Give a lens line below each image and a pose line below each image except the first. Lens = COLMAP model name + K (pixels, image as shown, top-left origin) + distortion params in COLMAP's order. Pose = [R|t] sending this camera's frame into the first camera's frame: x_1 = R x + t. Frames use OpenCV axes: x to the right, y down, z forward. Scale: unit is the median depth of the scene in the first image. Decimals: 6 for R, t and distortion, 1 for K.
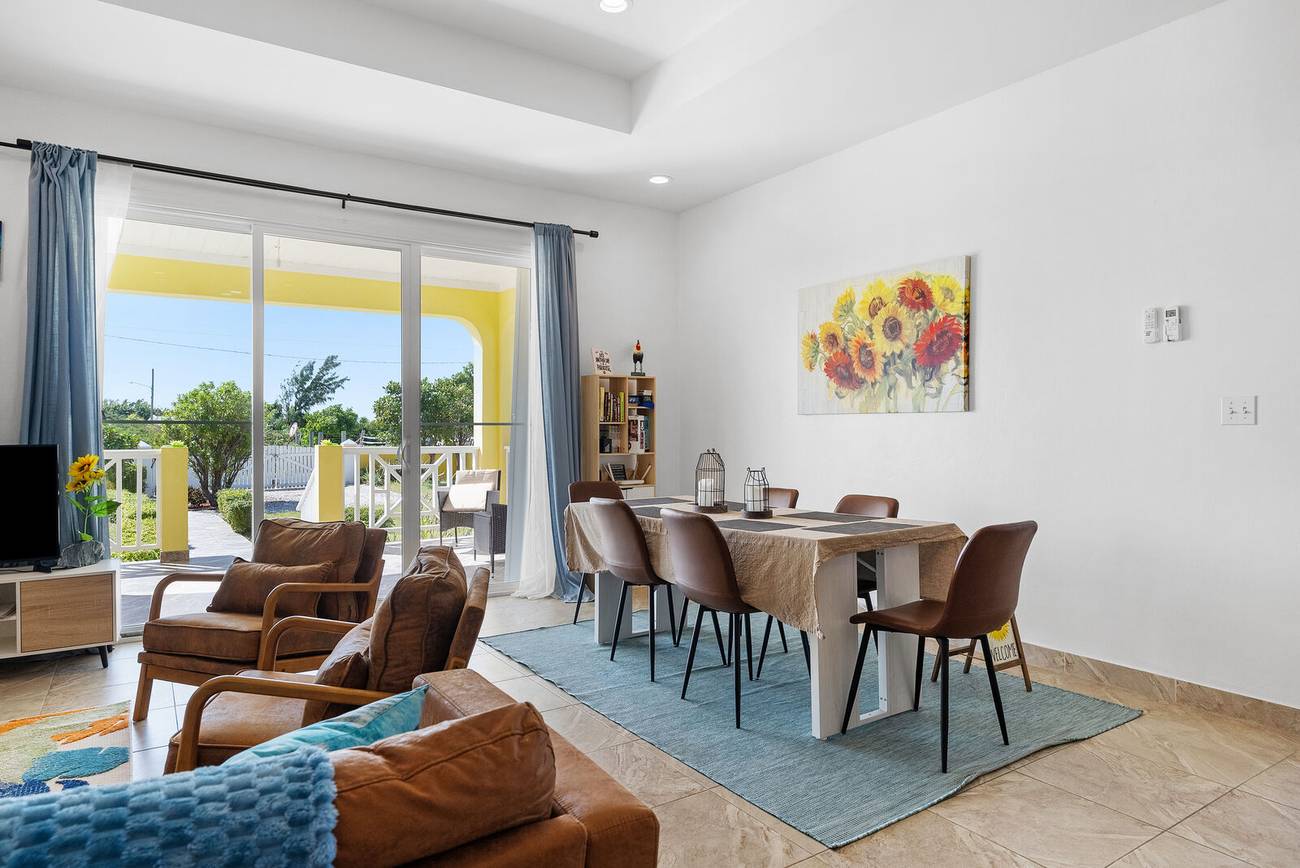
lens RADIAL K [[782.2, 0, 649.6], [0, 782.2, 430.7], [0, 0, 1]] dist [-0.002685, 0.001930]
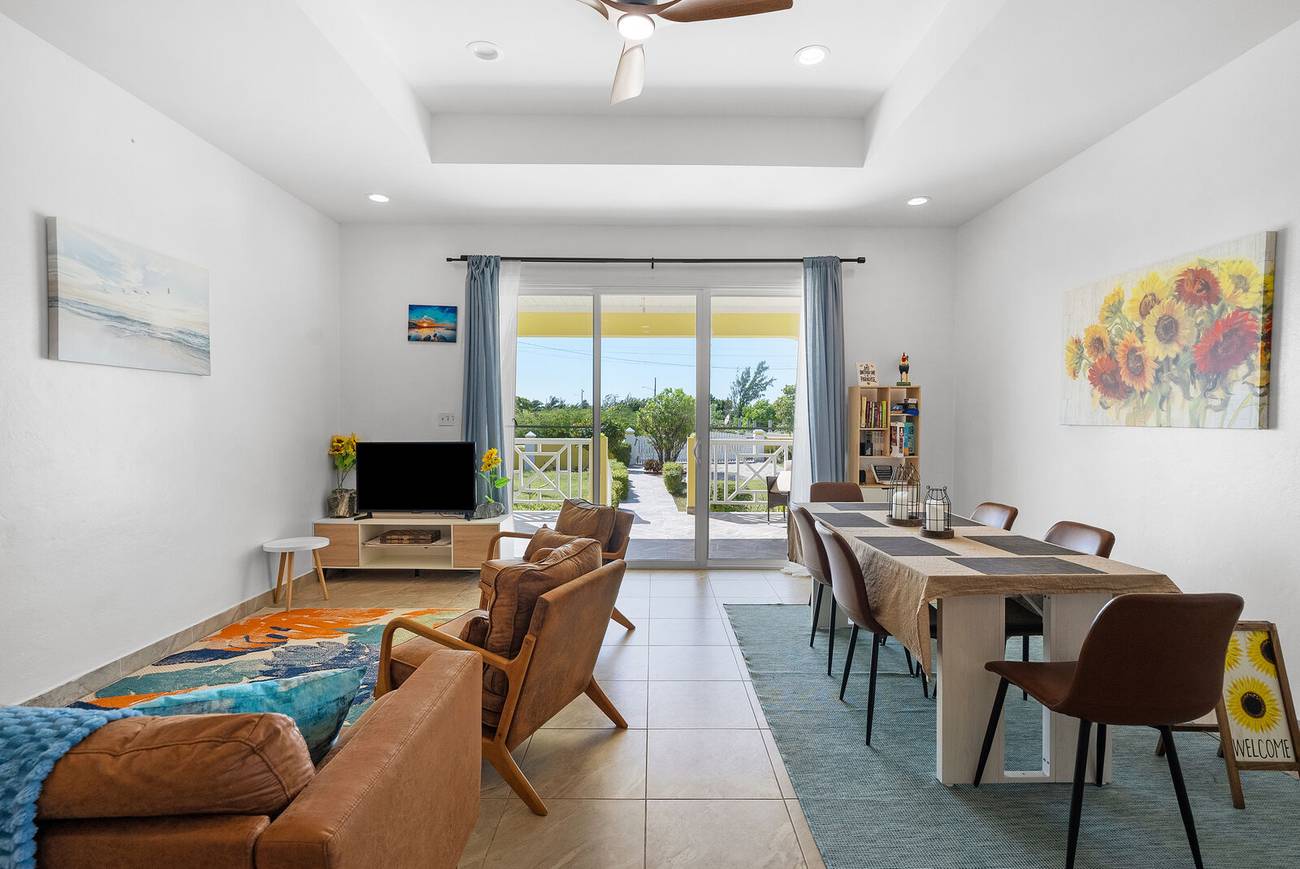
lens RADIAL K [[610.0, 0, 652.2], [0, 610.0, 432.2], [0, 0, 1]] dist [-0.001768, 0.000799]
pose [[0.833213, 0.018264, -0.552650, 0.208506], [-0.005728, 0.999686, 0.024402, -0.030128], [0.552922, -0.017166, 0.833056, 0.127331]]
